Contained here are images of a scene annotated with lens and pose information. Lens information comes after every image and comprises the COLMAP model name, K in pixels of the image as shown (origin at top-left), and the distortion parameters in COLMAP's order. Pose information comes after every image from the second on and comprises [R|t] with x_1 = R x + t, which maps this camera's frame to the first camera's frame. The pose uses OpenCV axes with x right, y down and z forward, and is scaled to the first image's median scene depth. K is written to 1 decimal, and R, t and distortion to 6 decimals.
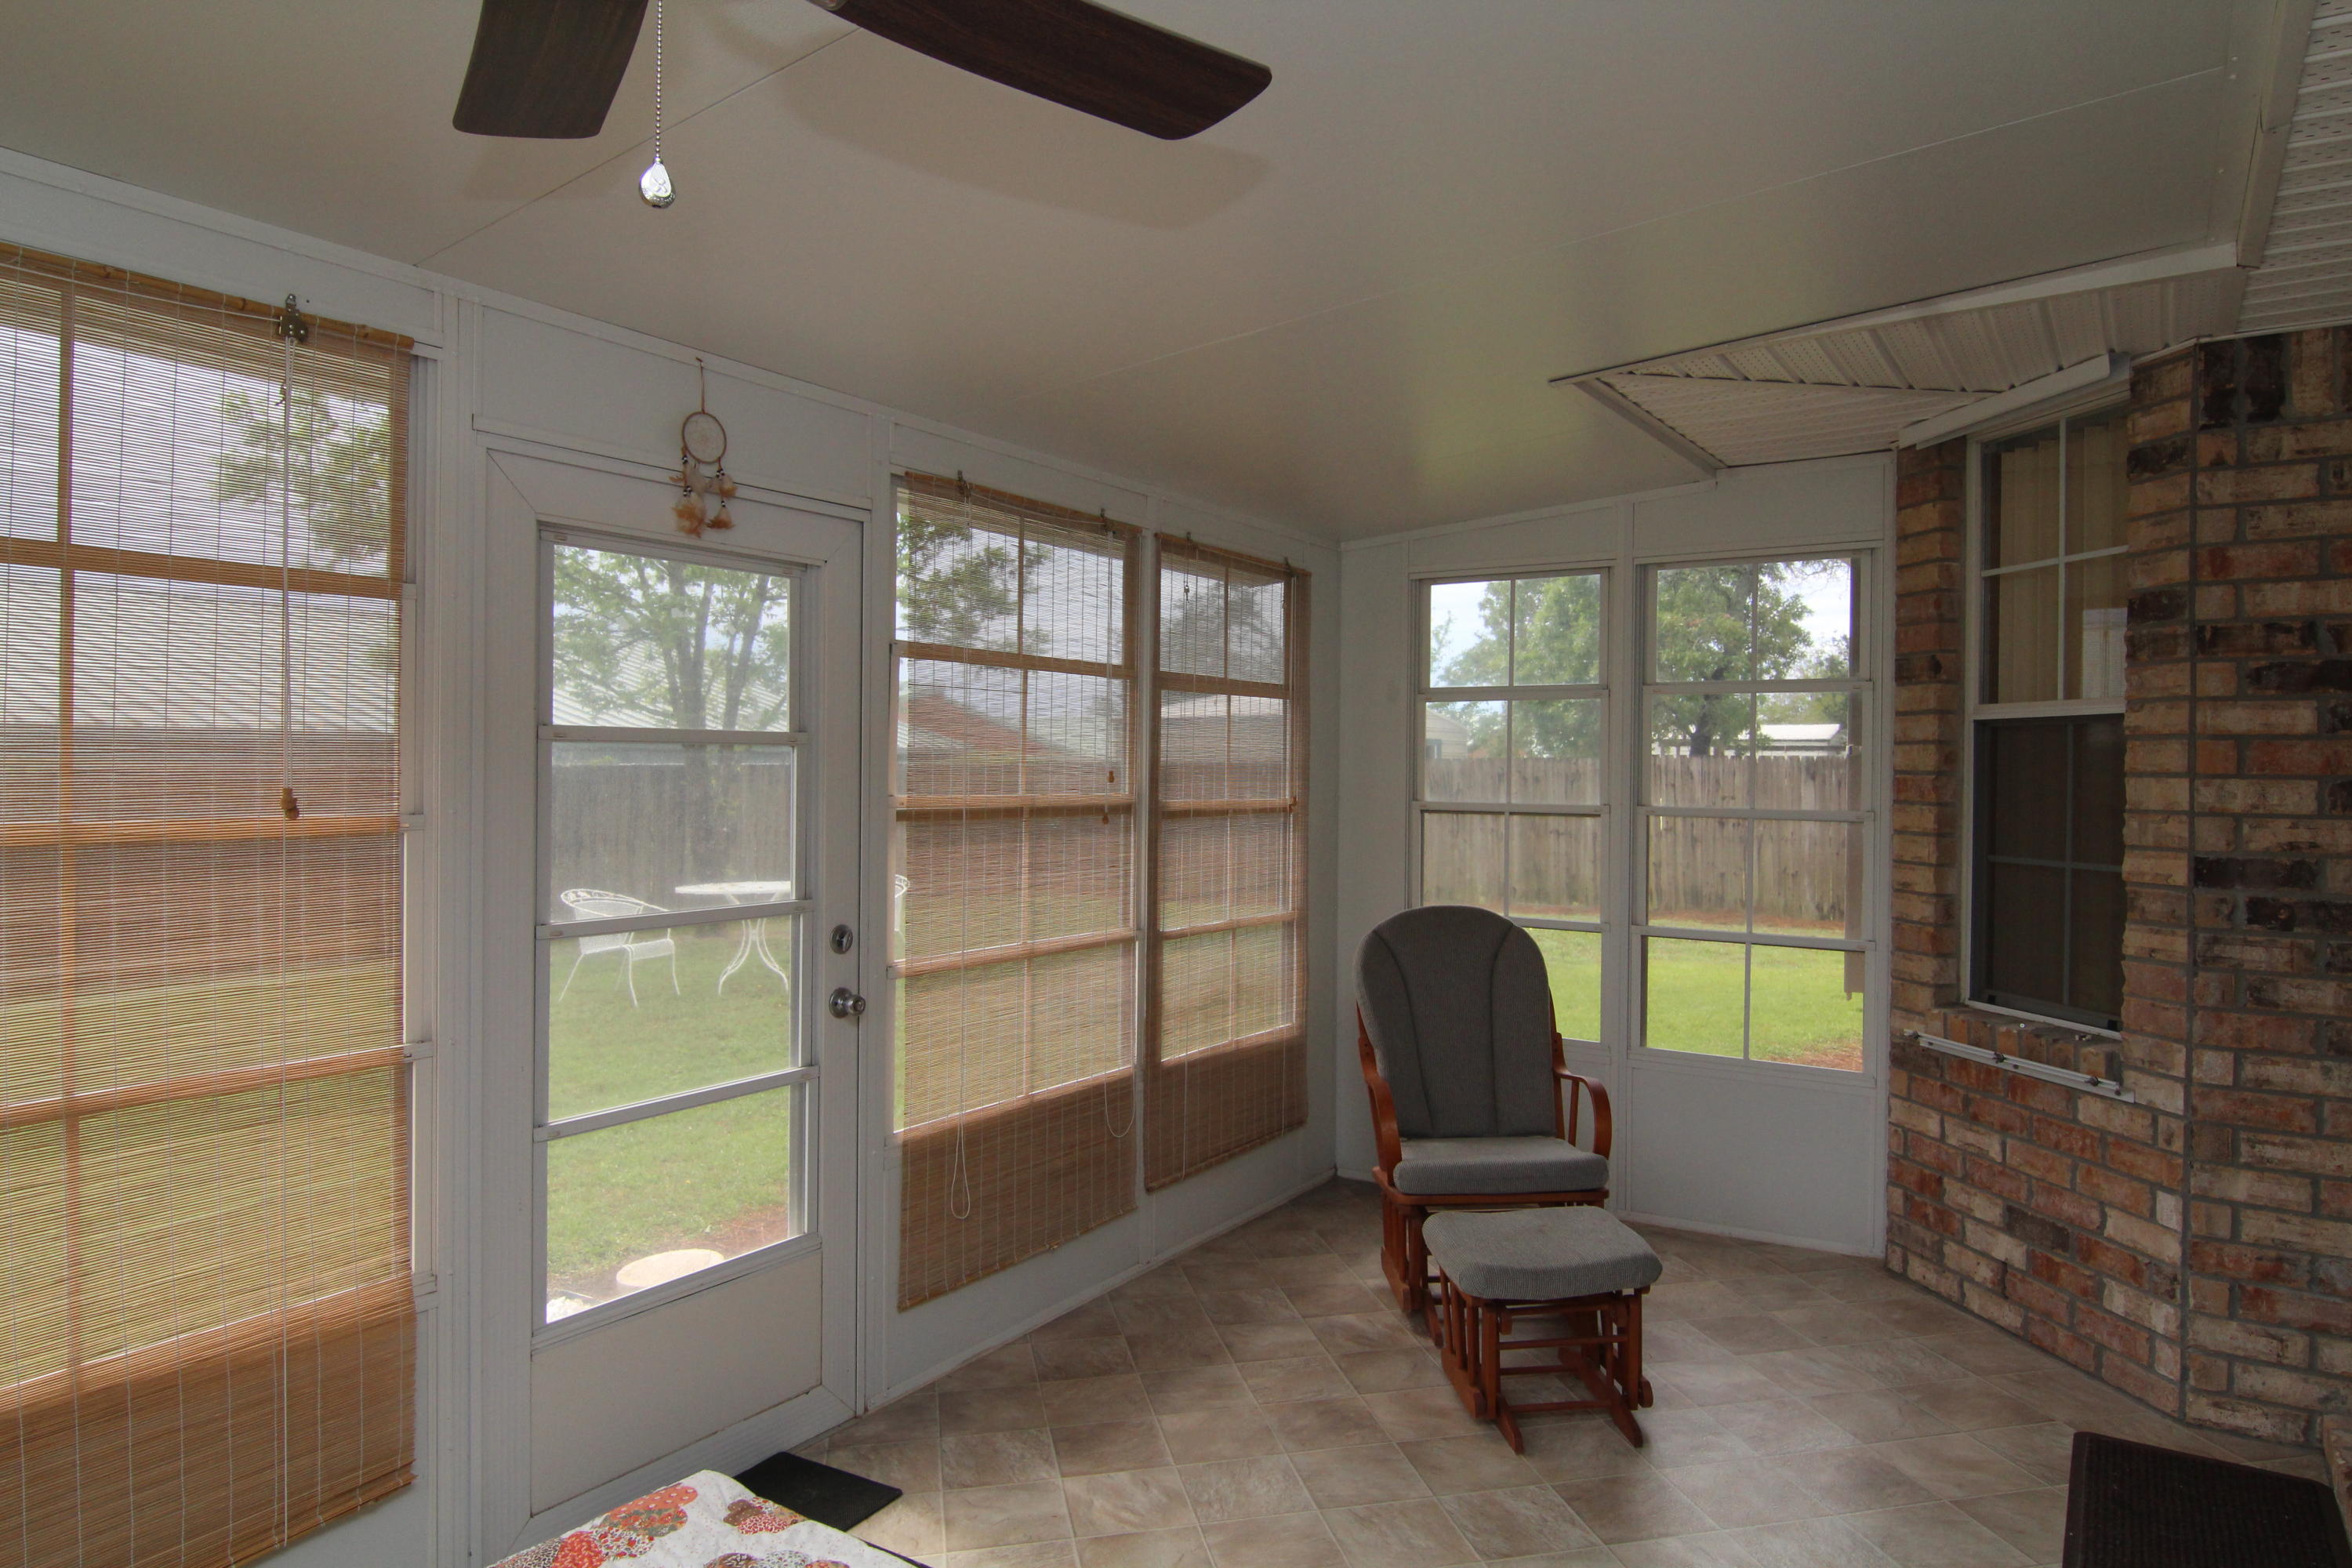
lens RADIAL K [[1453.9, 0, 1176.0], [0, 1453.9, 784.0], [0, 0, 1]] dist [-0.001975, -0.000245]
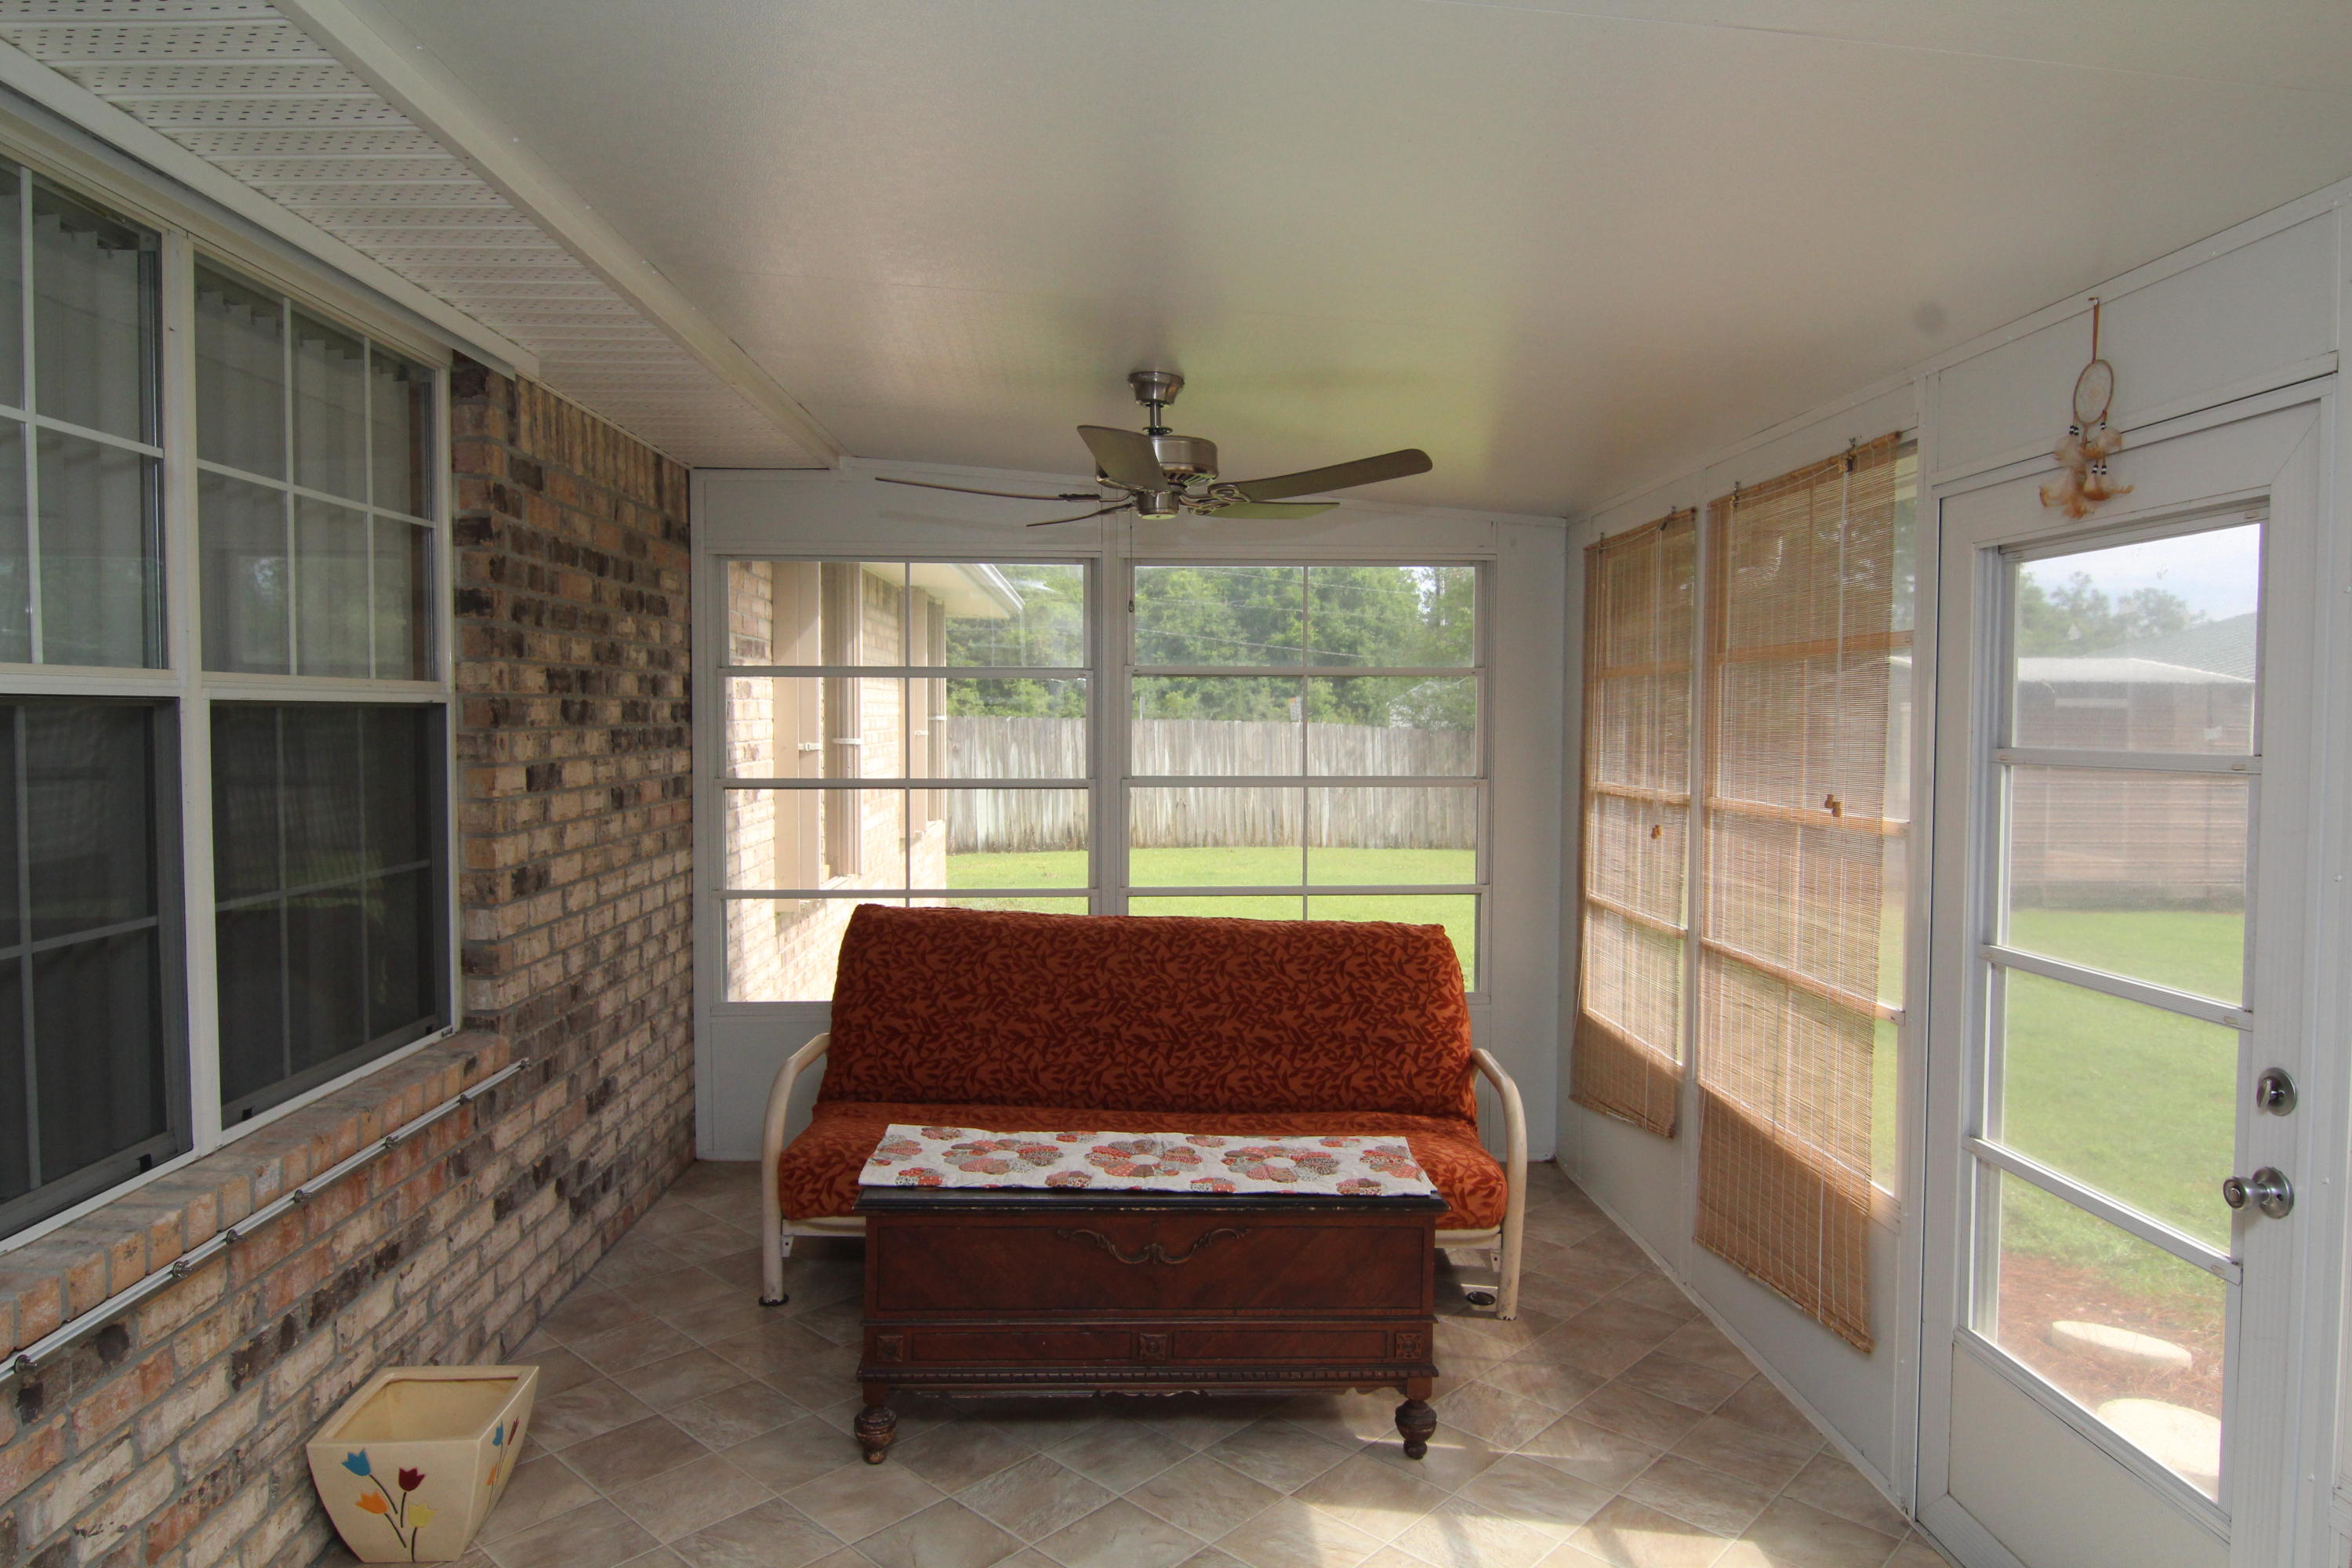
lens RADIAL K [[1453.9, 0, 1176.0], [0, 1453.9, 784.0], [0, 0, 1]] dist [-0.001975, -0.000245]
pose [[-0.810314, 0.013588, -0.585839, 0.562661], [-0.016607, 0.998797, 0.046136, -0.049111], [0.585761, 0.047114, -0.809113, 1.355509]]
